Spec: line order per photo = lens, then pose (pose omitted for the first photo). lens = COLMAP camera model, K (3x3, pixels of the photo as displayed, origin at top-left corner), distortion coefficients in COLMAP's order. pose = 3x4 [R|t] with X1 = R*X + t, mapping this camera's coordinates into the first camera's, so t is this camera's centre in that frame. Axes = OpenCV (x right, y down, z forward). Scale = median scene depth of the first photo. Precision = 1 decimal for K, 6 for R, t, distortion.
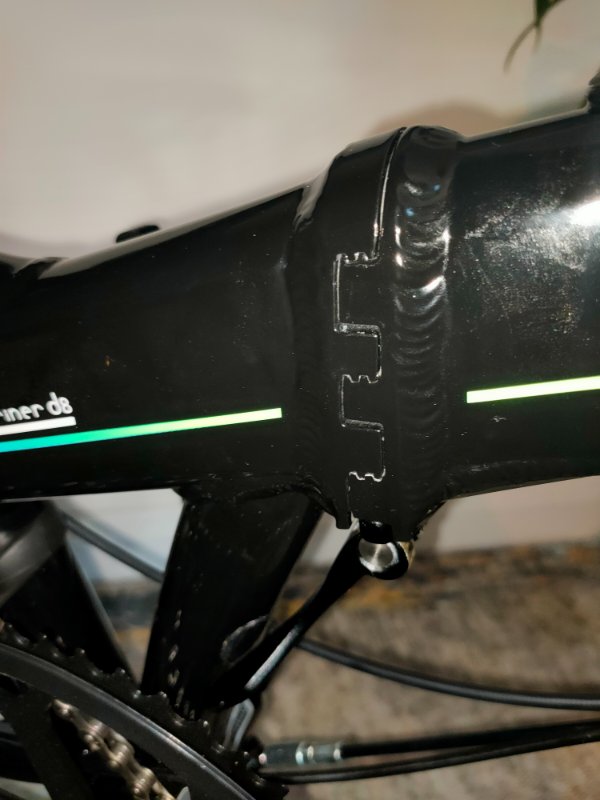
lens RADIAL K [[631.0, 0, 301.1], [0, 631.0, 398.8], [0, 0, 1]] dist [-0.052300, 0.016271]
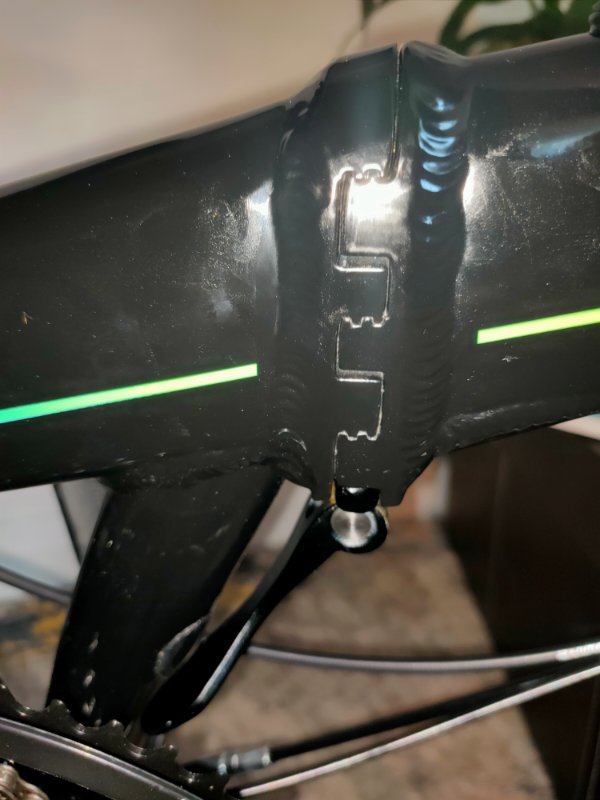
lens RADIAL K [[668.5, 0, 302.8], [0, 668.5, 396.8], [0, 0, 1]] dist [-0.043828, -0.028917]
pose [[0.962061, -0.061703, 0.265765, -0.194341], [0.057353, 0.998063, 0.024107, 0.036962], [-0.266738, -0.007950, 0.963736, 0.102757]]
